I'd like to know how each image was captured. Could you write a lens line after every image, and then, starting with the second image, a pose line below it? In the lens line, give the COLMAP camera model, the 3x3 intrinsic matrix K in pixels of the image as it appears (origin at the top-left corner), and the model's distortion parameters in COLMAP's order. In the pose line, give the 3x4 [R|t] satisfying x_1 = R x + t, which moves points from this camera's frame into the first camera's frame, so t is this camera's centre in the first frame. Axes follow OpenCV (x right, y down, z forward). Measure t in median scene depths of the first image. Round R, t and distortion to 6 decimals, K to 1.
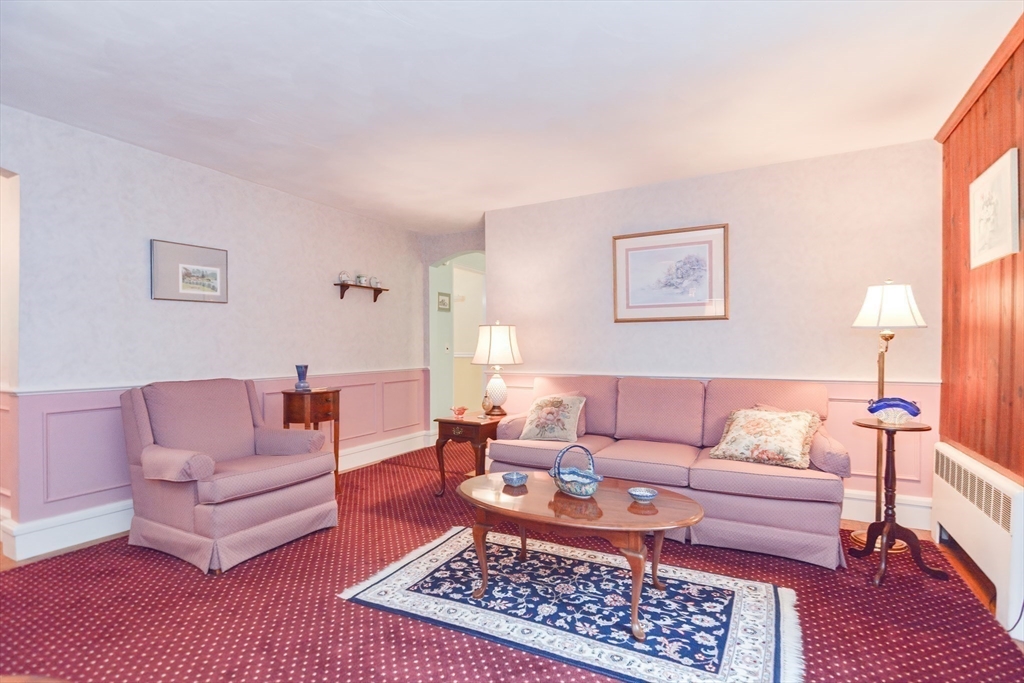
lens RADIAL K [[506.0, 0, 518.9], [0, 506.0, 344.6], [0, 0, 1]] dist [0.003734, -0.000109]
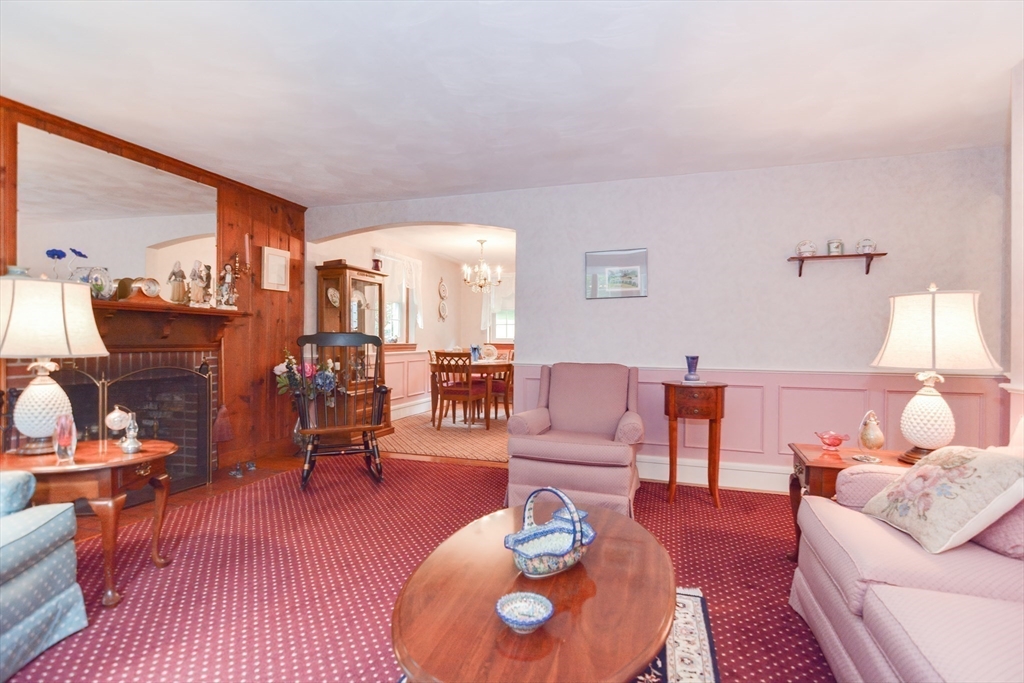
lens RADIAL K [[506.0, 0, 518.9], [0, 506.0, 344.6], [0, 0, 1]] dist [0.003734, -0.000109]
pose [[0.164665, 0.012820, -0.986266, 0.480578], [-0.001531, 0.999918, 0.012742, 0.008440], [0.986348, -0.000588, 0.164671, 0.581028]]
